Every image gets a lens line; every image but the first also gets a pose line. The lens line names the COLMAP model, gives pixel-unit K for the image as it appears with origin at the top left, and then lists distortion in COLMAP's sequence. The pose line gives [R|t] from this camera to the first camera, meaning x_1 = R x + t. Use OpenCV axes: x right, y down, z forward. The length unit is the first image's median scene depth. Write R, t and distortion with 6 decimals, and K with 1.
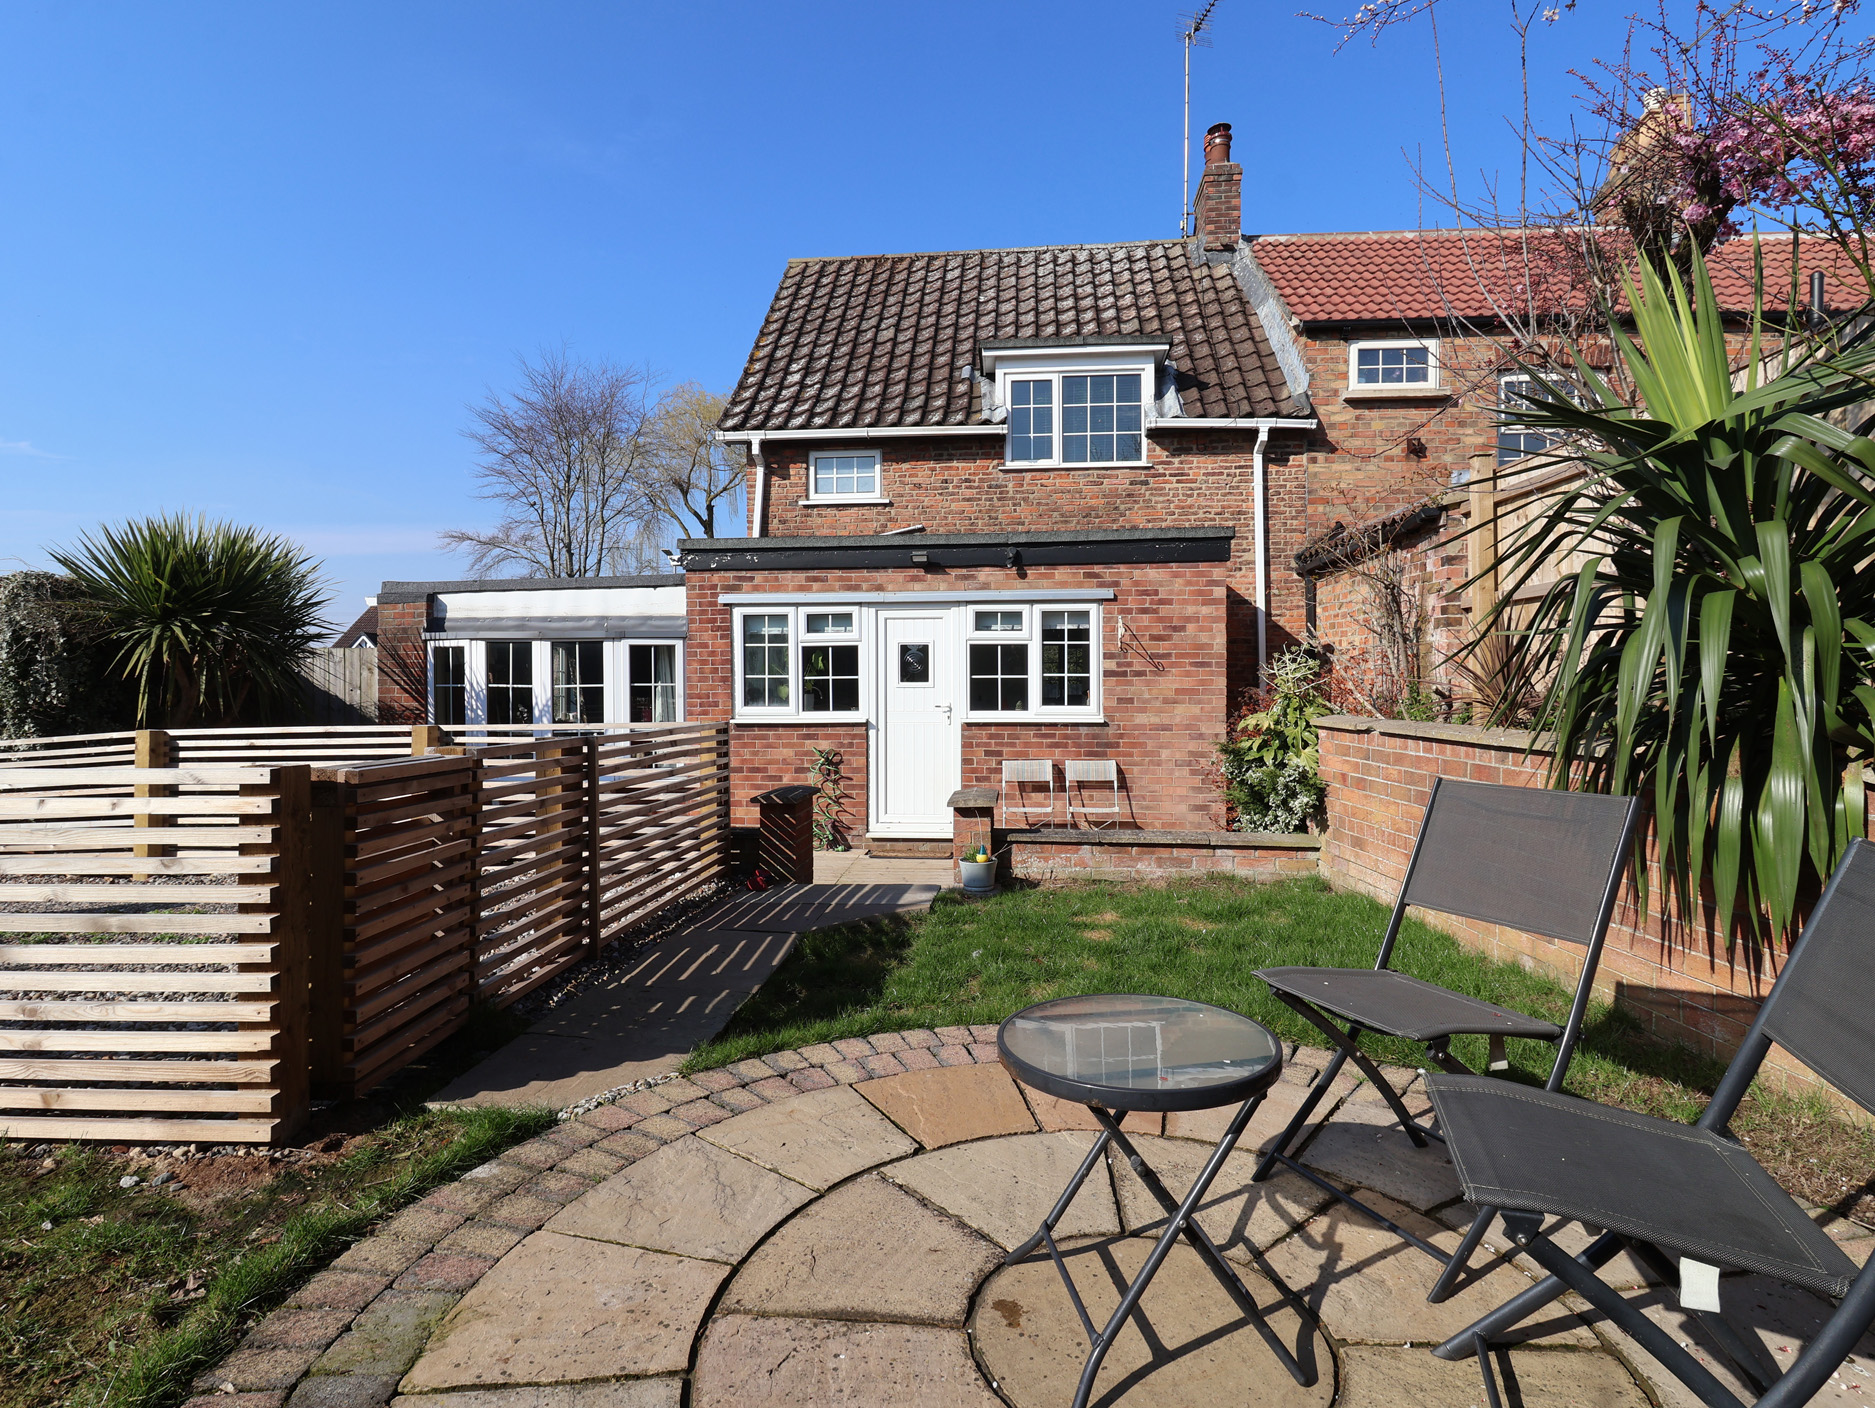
lens RADIAL K [[968.6, 0, 935.6], [0, 968.6, 702.2], [0, 0, 1]] dist [-0.004922, -0.010738]
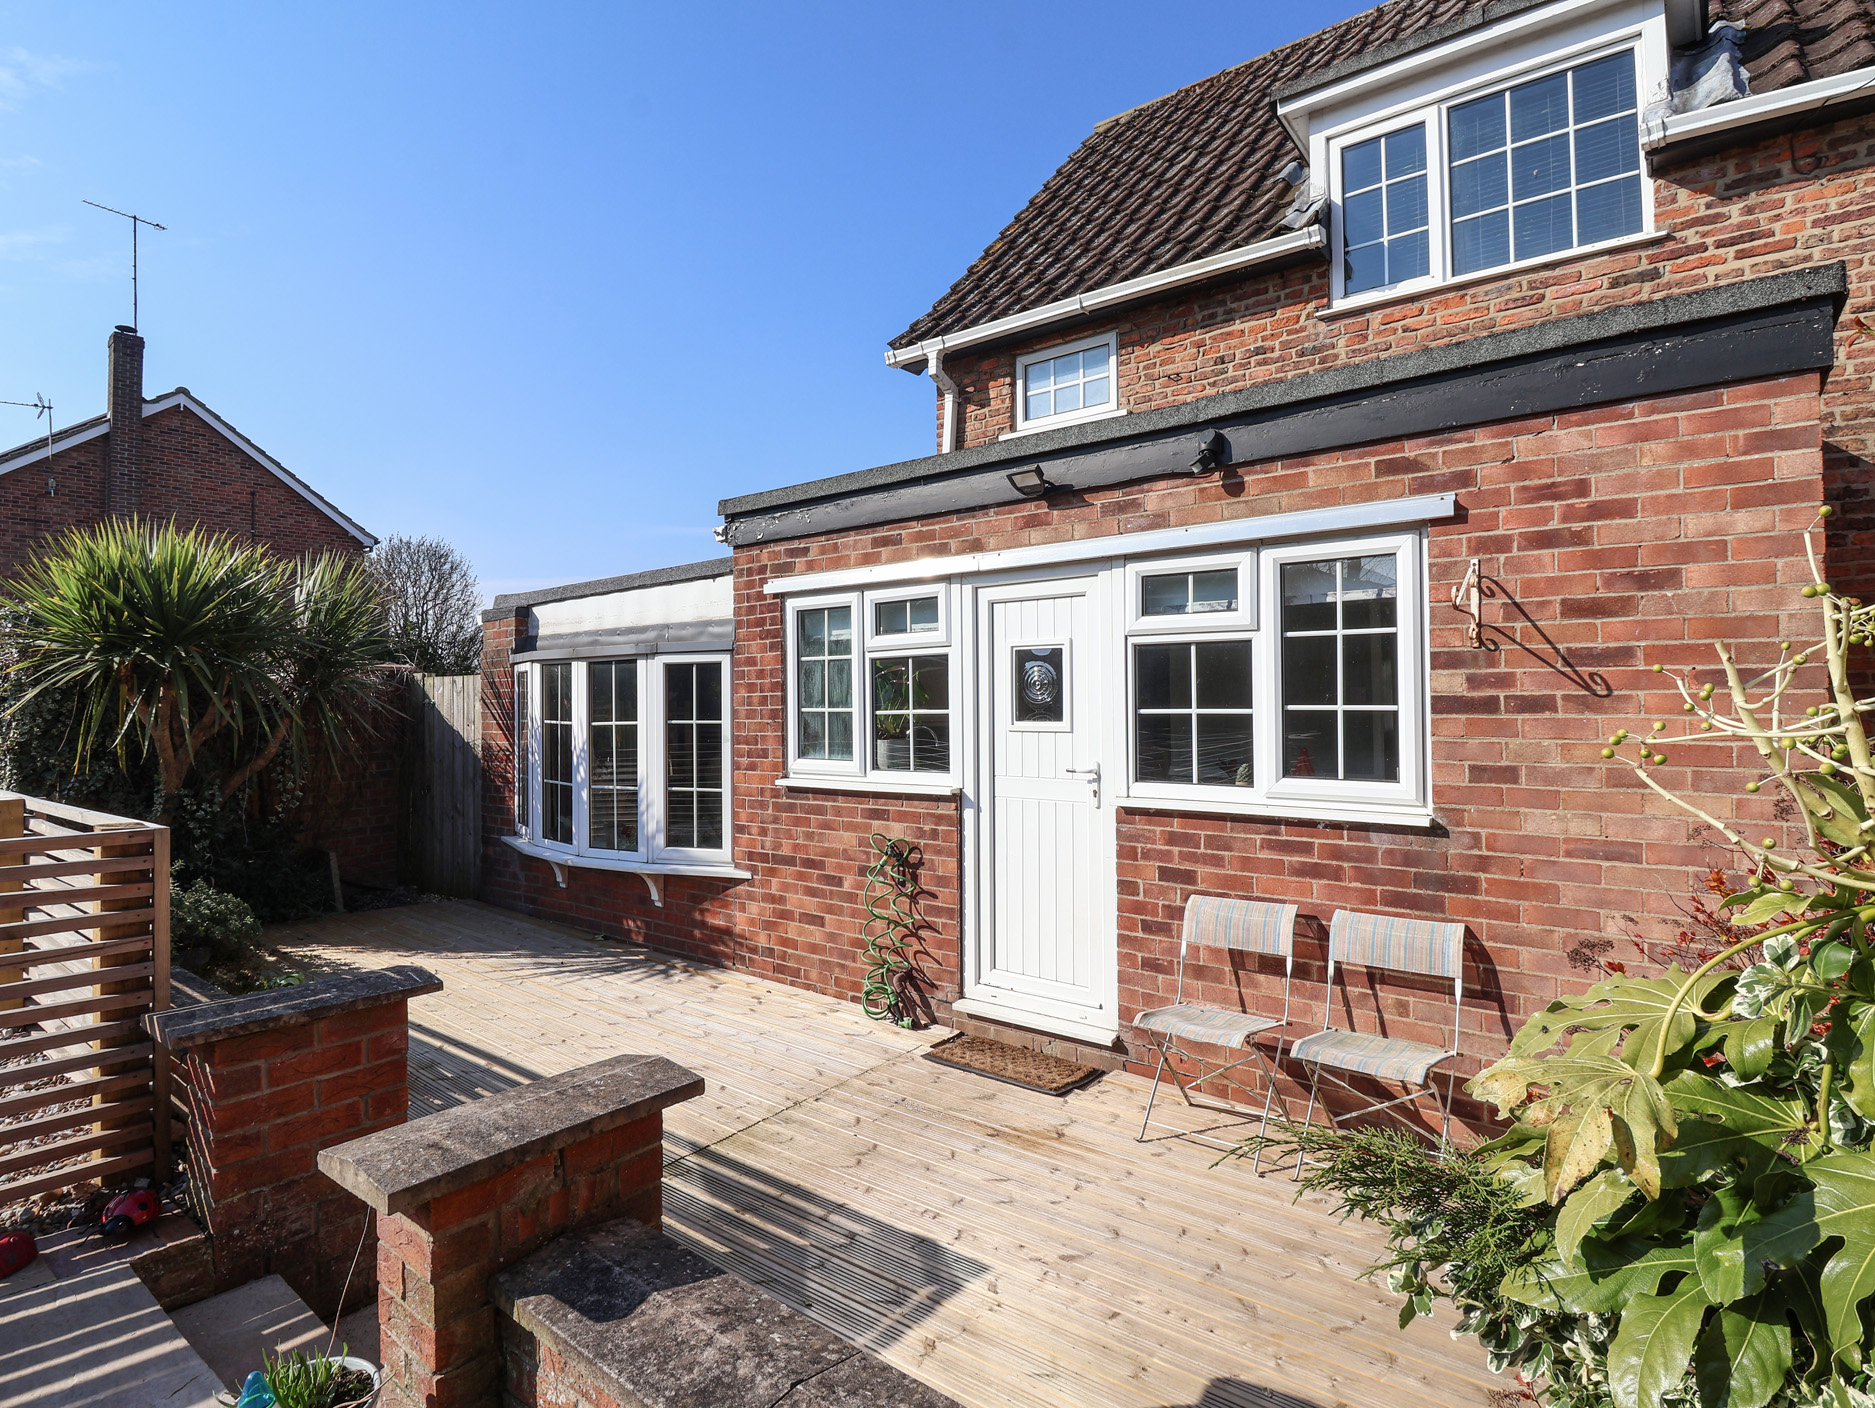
lens RADIAL K [[968.6, 0, 932.1], [0, 968.6, 696.9], [0, 0, 1]] dist [-0.004922, -0.010738]
pose [[0.837685, -0.006841, -0.546111, 0.213188], [-0.006930, 0.999708, -0.023153, -0.021358], [0.546110, 0.023179, 0.837393, 0.534352]]
